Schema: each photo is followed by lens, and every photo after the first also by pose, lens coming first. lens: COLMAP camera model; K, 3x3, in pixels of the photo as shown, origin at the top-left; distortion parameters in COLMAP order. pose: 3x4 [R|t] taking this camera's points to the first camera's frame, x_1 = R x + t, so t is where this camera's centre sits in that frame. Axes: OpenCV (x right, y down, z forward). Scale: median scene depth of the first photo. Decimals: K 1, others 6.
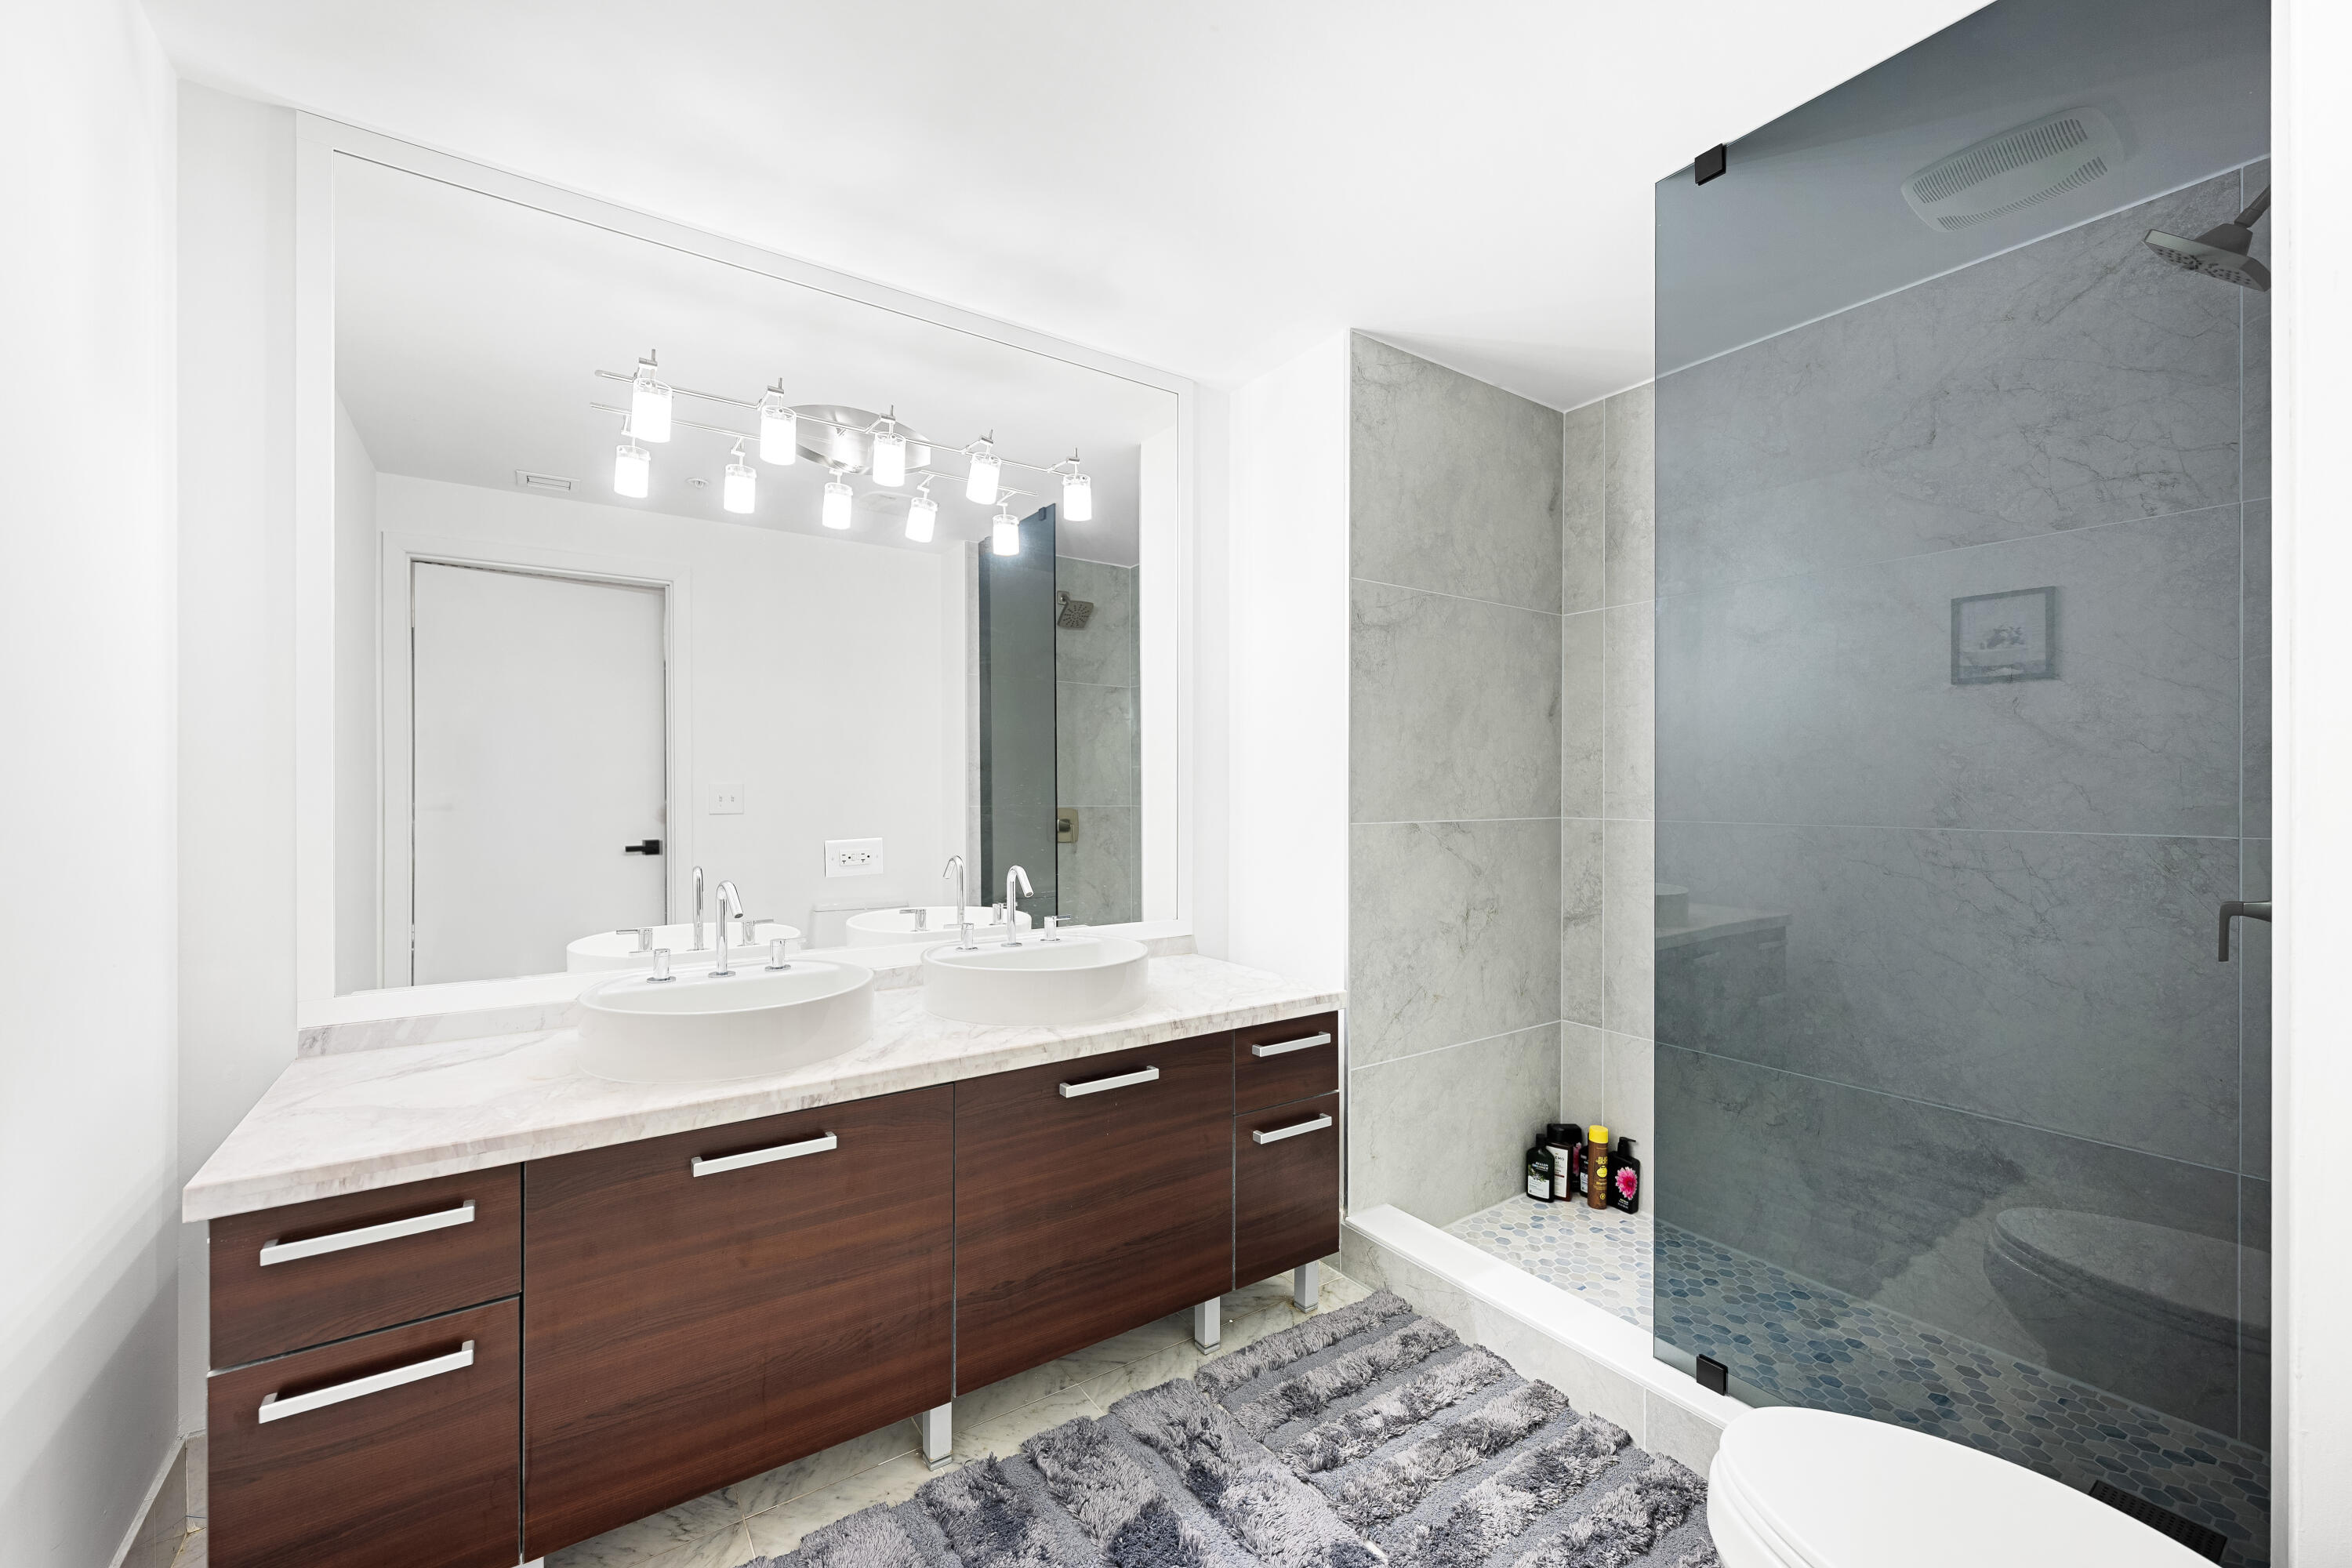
lens RADIAL K [[935.4, 0, 1170.7], [0, 935.4, 785.5], [0, 0, 1]] dist [-0.000648, -0.001015]
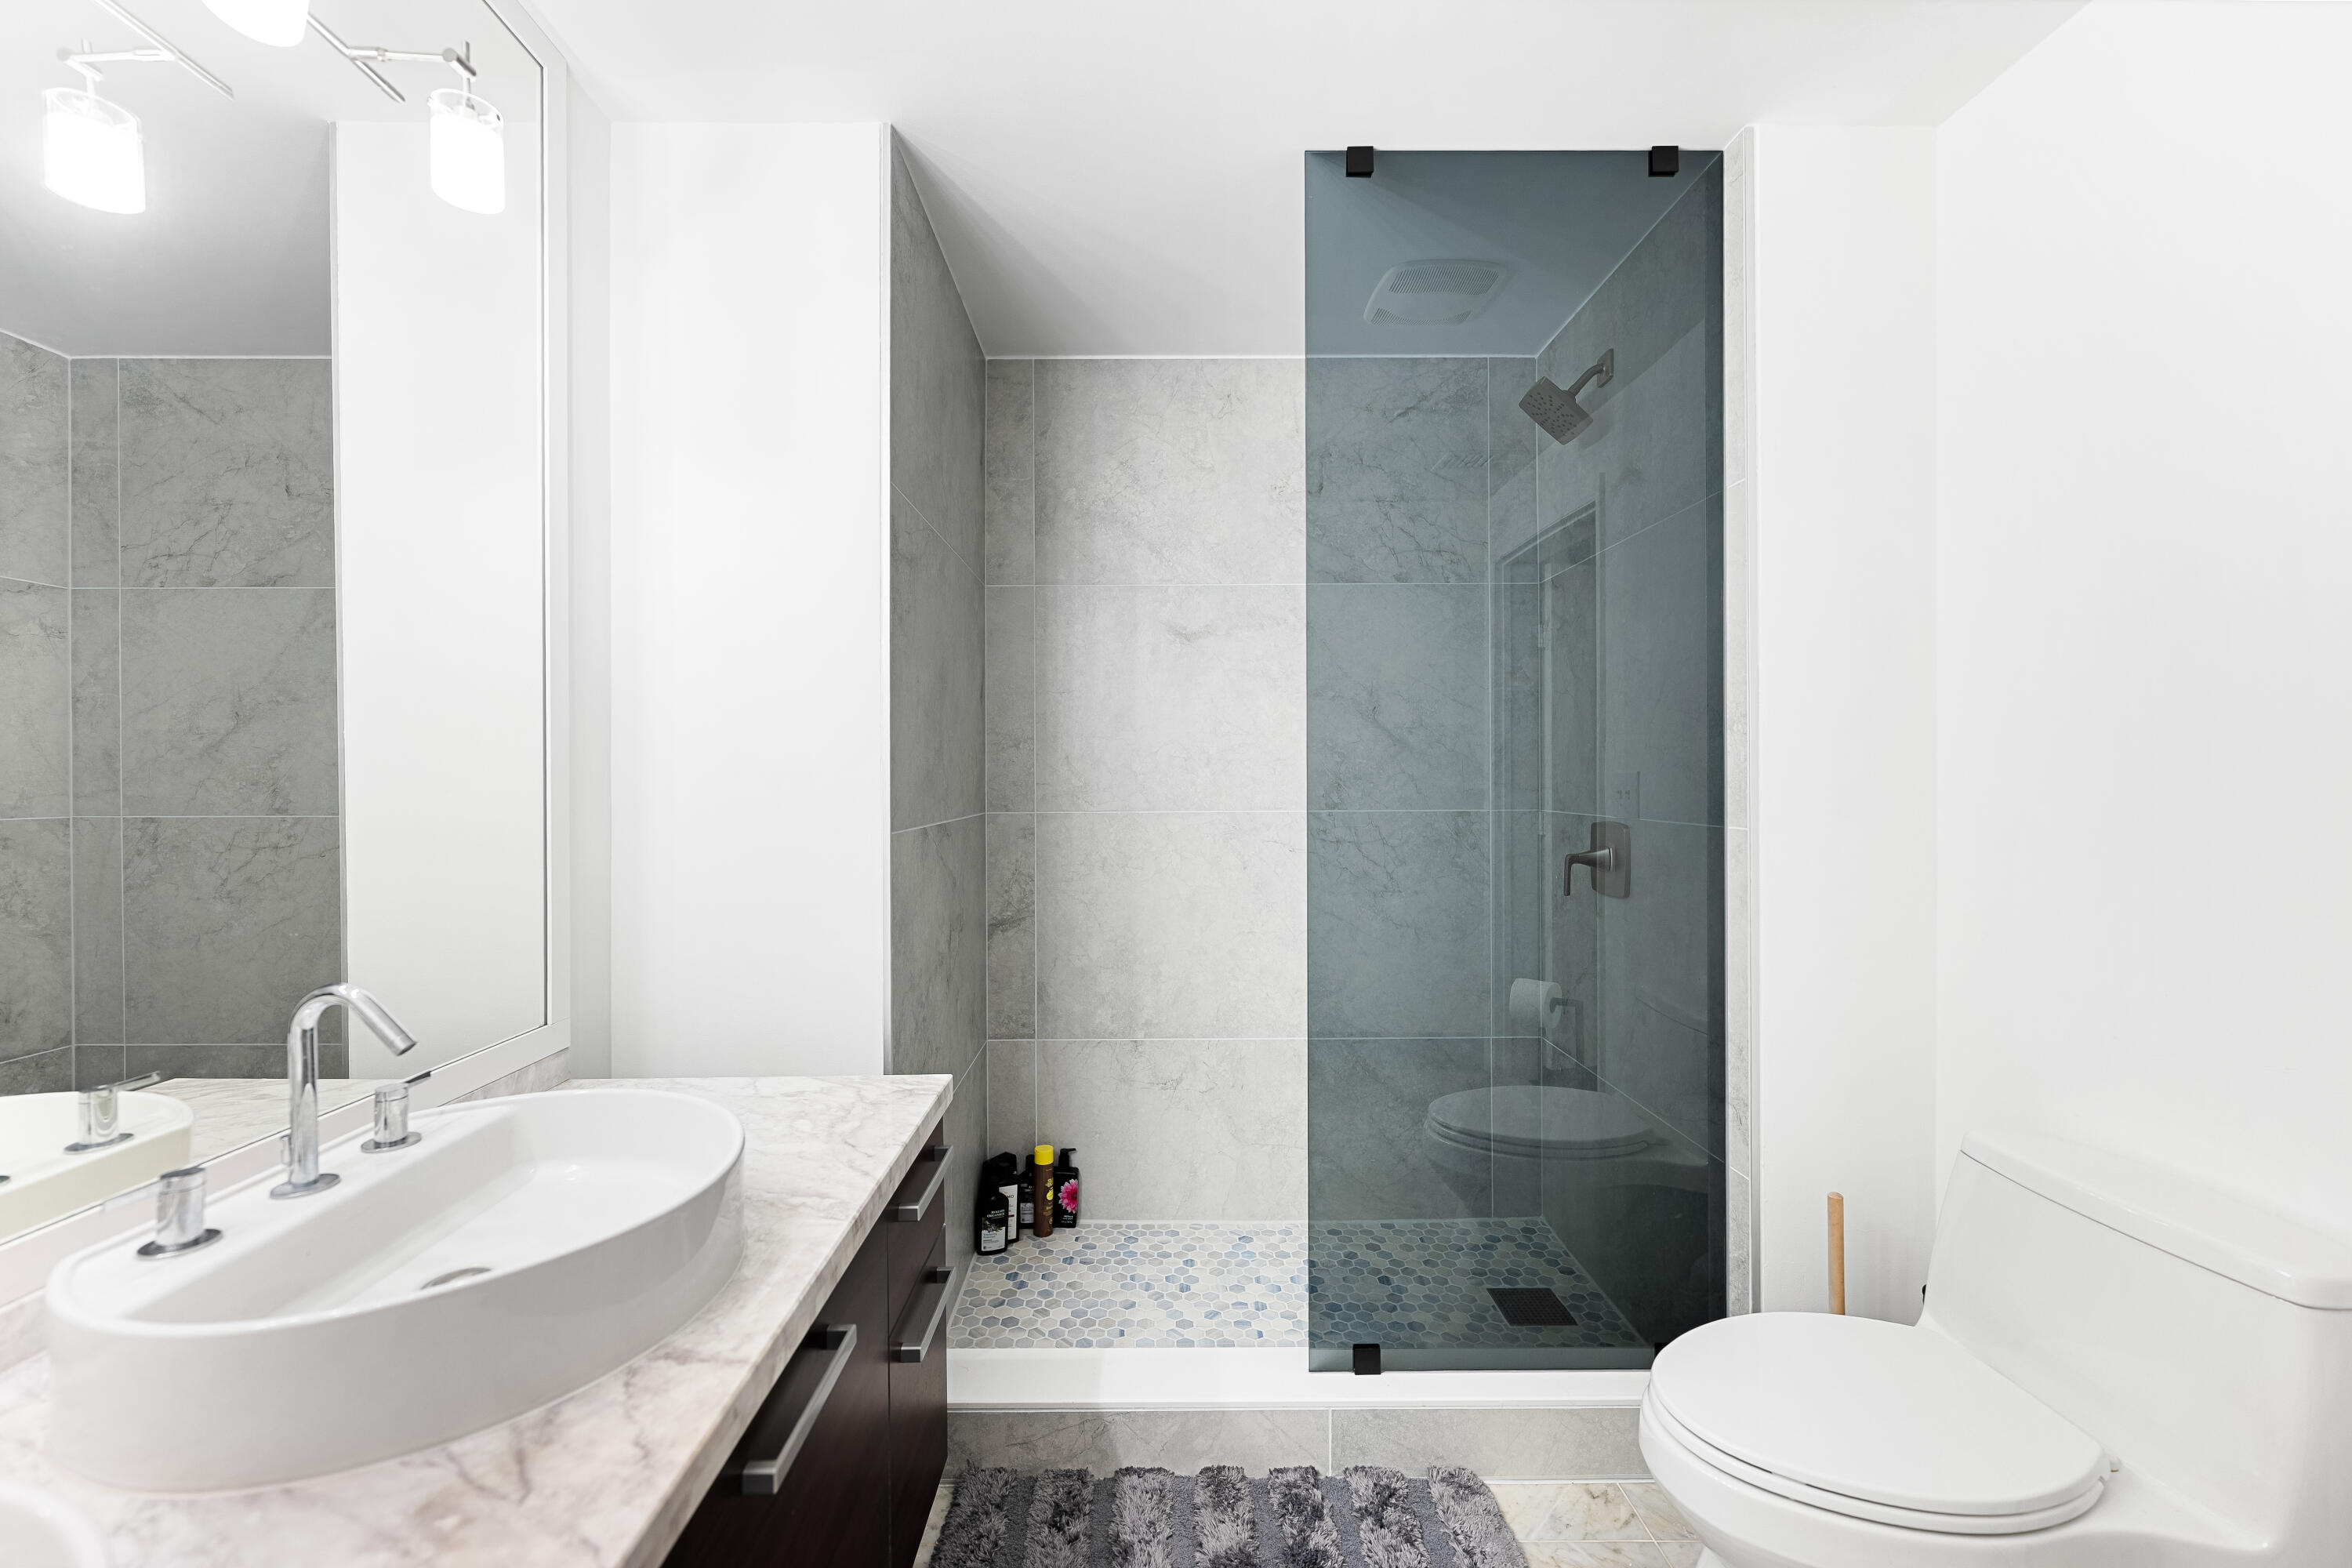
lens RADIAL K [[935.4, 0, 1174.9], [0, 935.4, 772.7], [0, 0, 1]] dist [-0.000648, -0.001015]
pose [[0.559519, -0.002869, 0.828813, -0.277333], [0.004044, 0.999992, 0.000731, -0.004621], [-0.828808, 0.002942, 0.559526, 0.446721]]
